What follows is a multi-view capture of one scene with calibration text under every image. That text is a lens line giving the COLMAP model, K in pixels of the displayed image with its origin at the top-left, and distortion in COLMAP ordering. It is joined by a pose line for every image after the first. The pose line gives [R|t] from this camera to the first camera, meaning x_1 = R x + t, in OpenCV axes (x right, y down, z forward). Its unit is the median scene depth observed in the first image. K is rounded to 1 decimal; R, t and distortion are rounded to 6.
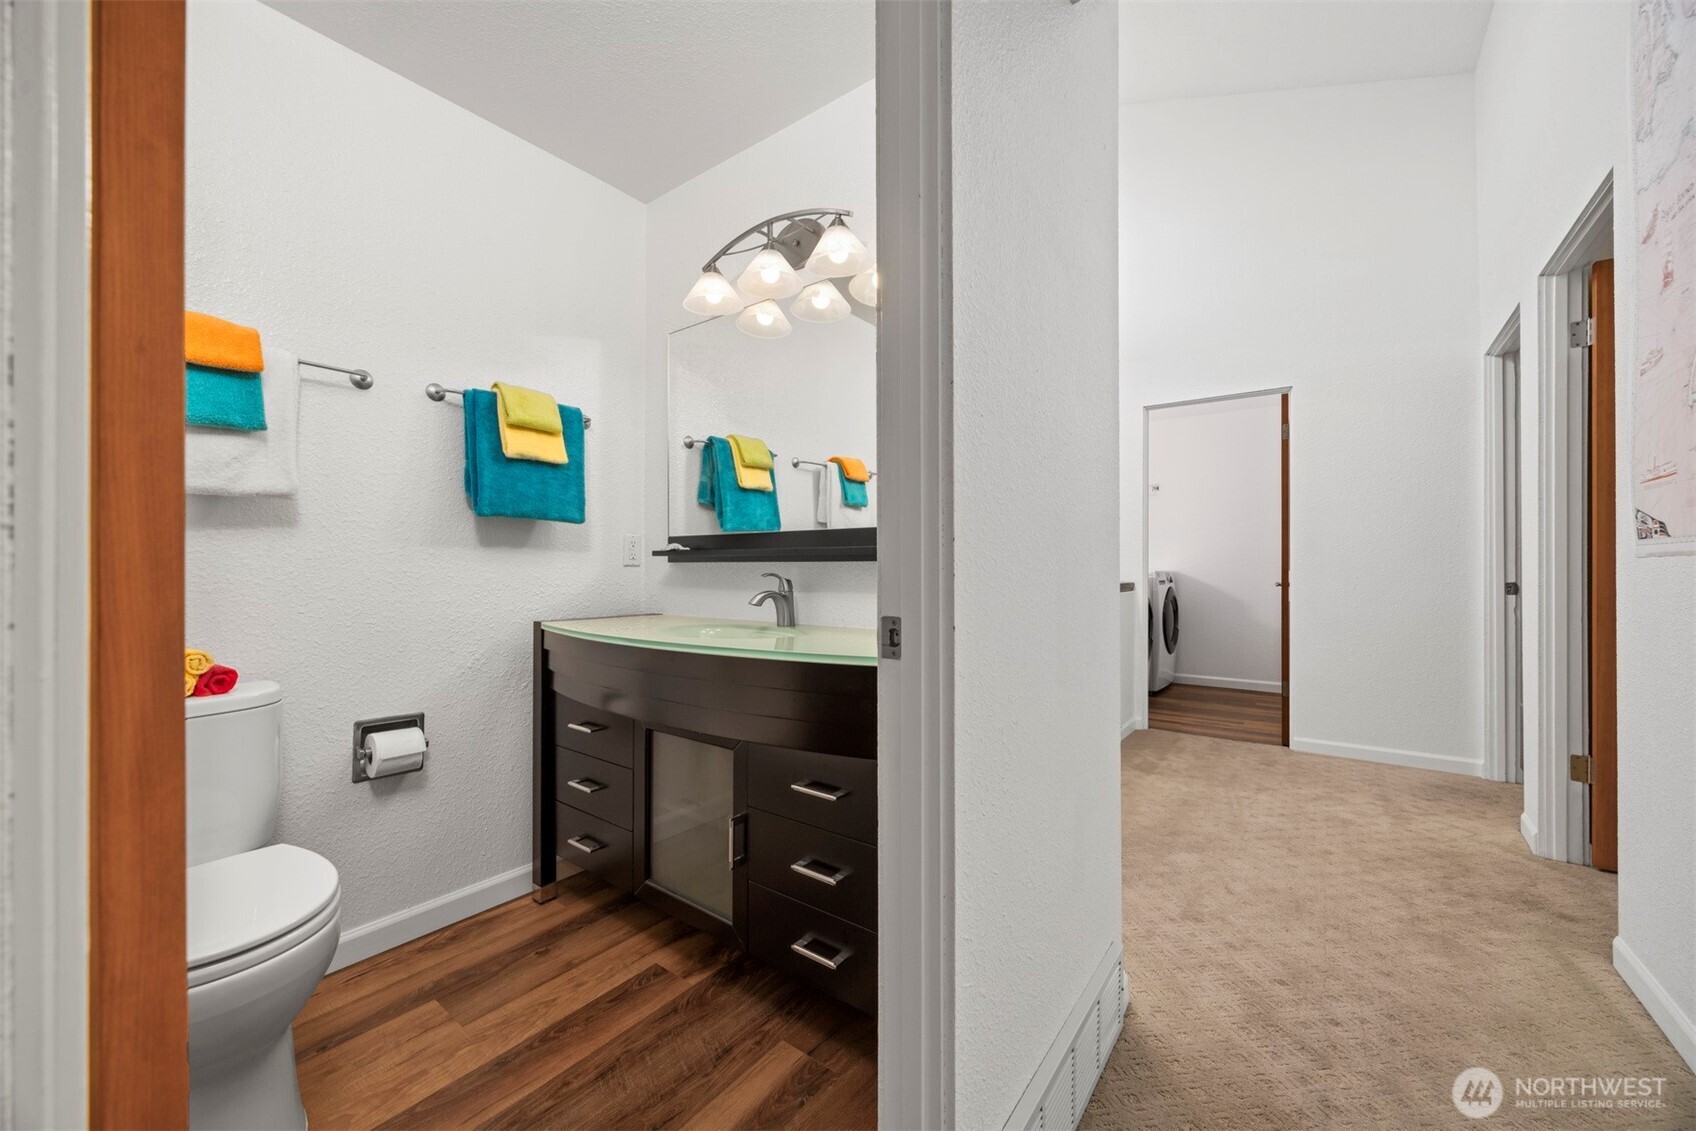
lens RADIAL K [[648.0, 0, 850.8], [0, 648.0, 566.5], [0, 0, 1]] dist [-0.003778, 0.000442]
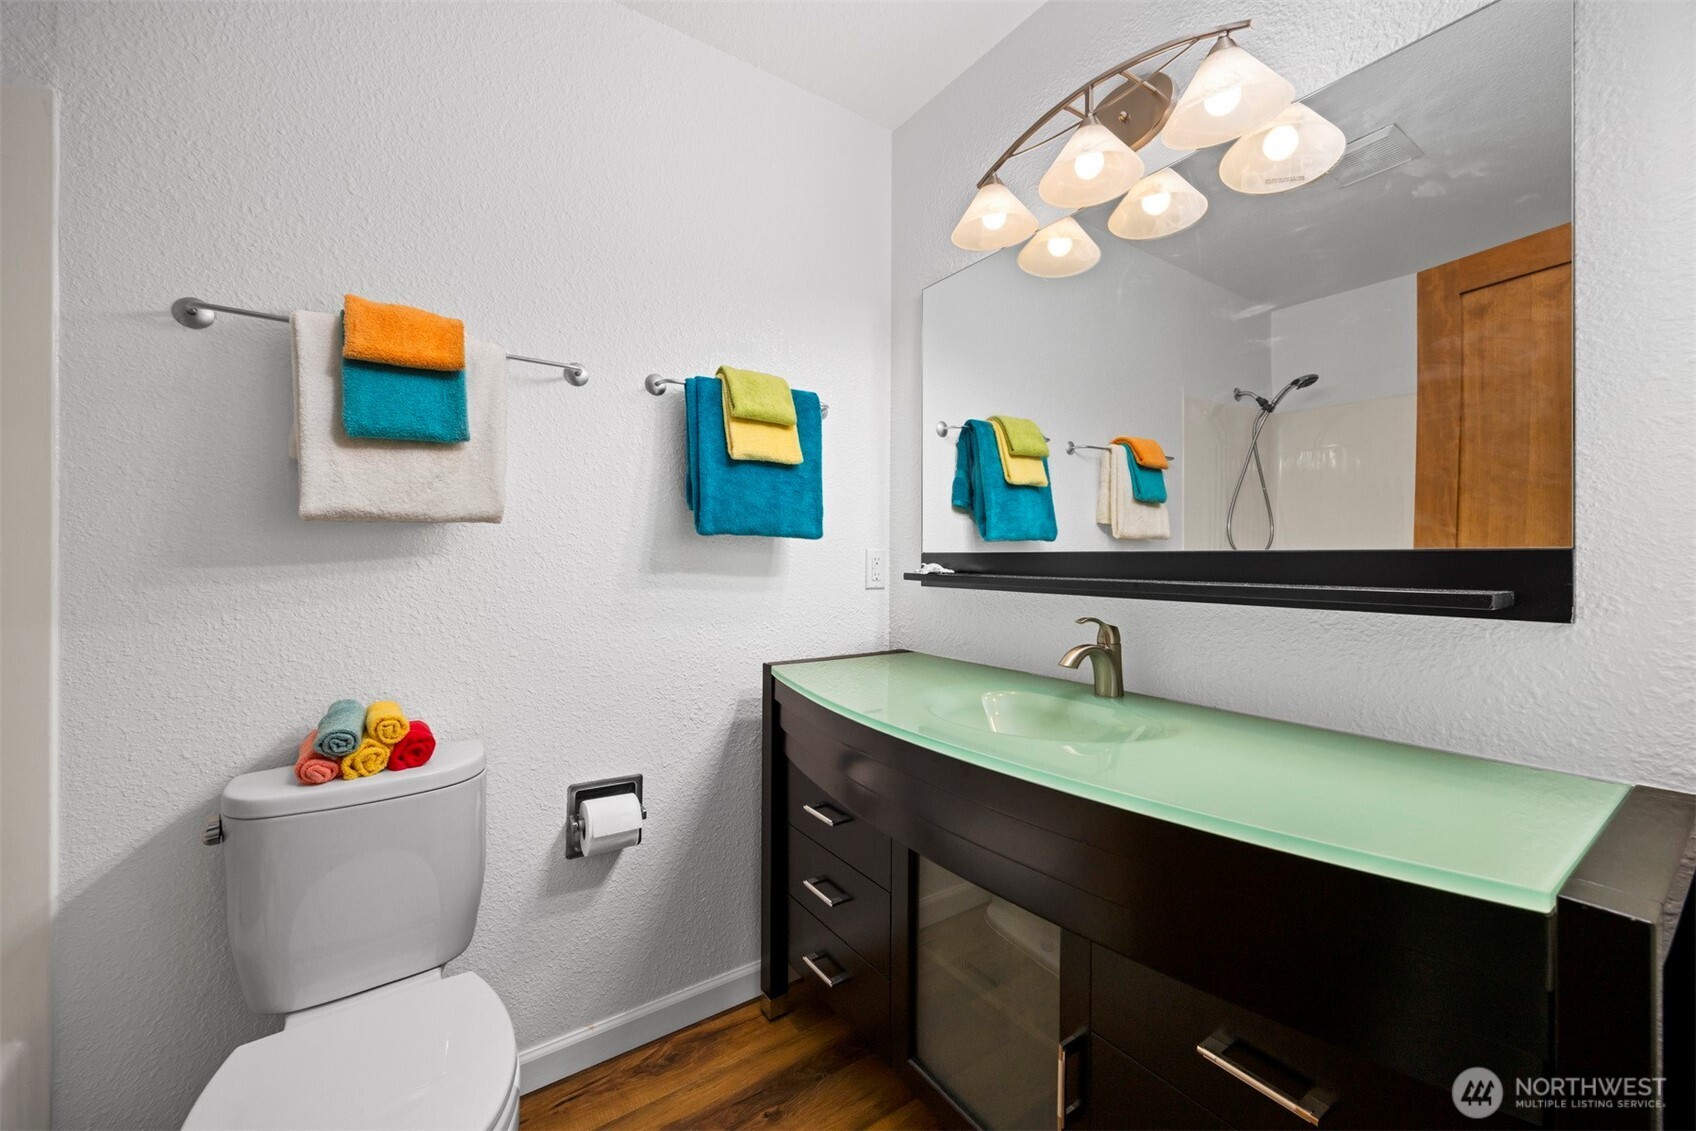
lens RADIAL K [[648.0, 0, 842.4], [0, 648.0, 558.4], [0, 0, 1]] dist [-0.003778, 0.000442]
pose [[0.946704, 0.004927, -0.322066, -0.147201], [-0.002846, 0.999972, 0.006932, -0.053070], [0.322091, -0.005645, 0.946692, 0.289132]]
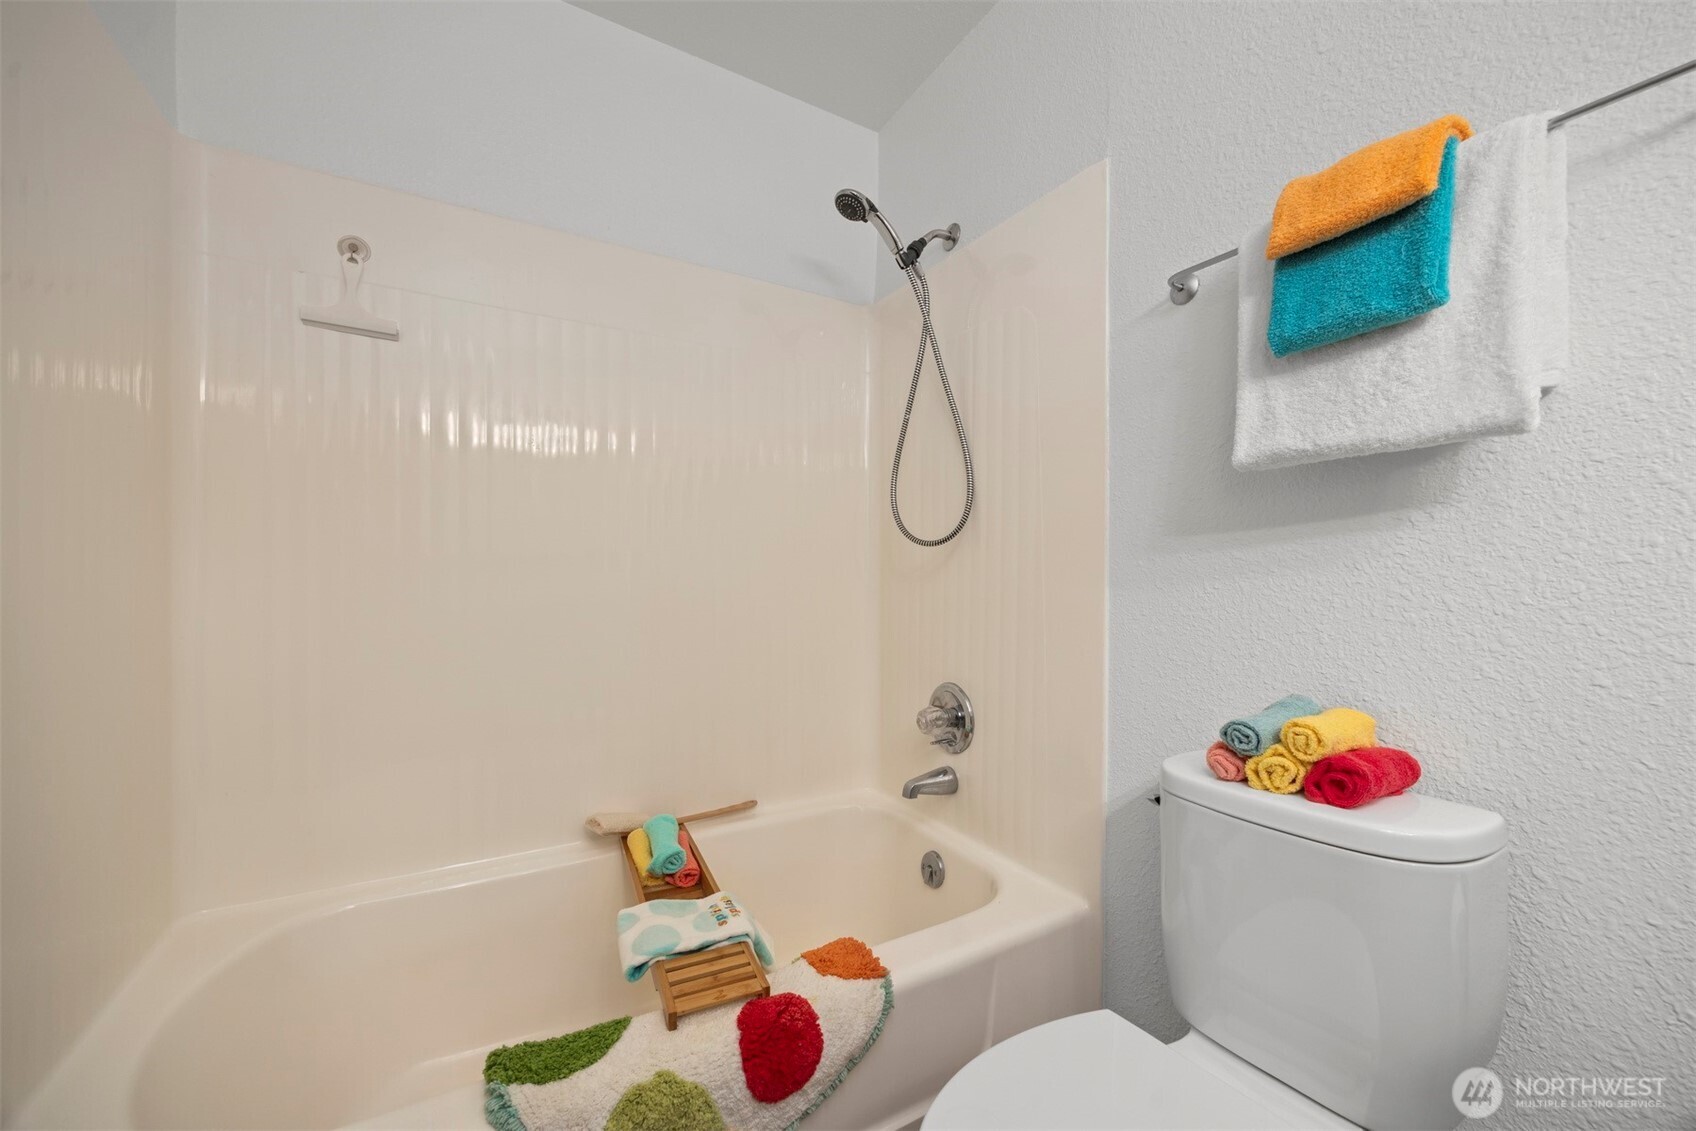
lens RADIAL K [[648.0, 0, 843.2], [0, 648.0, 571.3], [0, 0, 1]] dist [-0.003778, 0.000442]
pose [[-0.376966, 0.000350, -0.926227, -0.212279], [0.005558, 0.999983, -0.001884, -0.006463], [0.926211, -0.005859, -0.376961, 0.586564]]
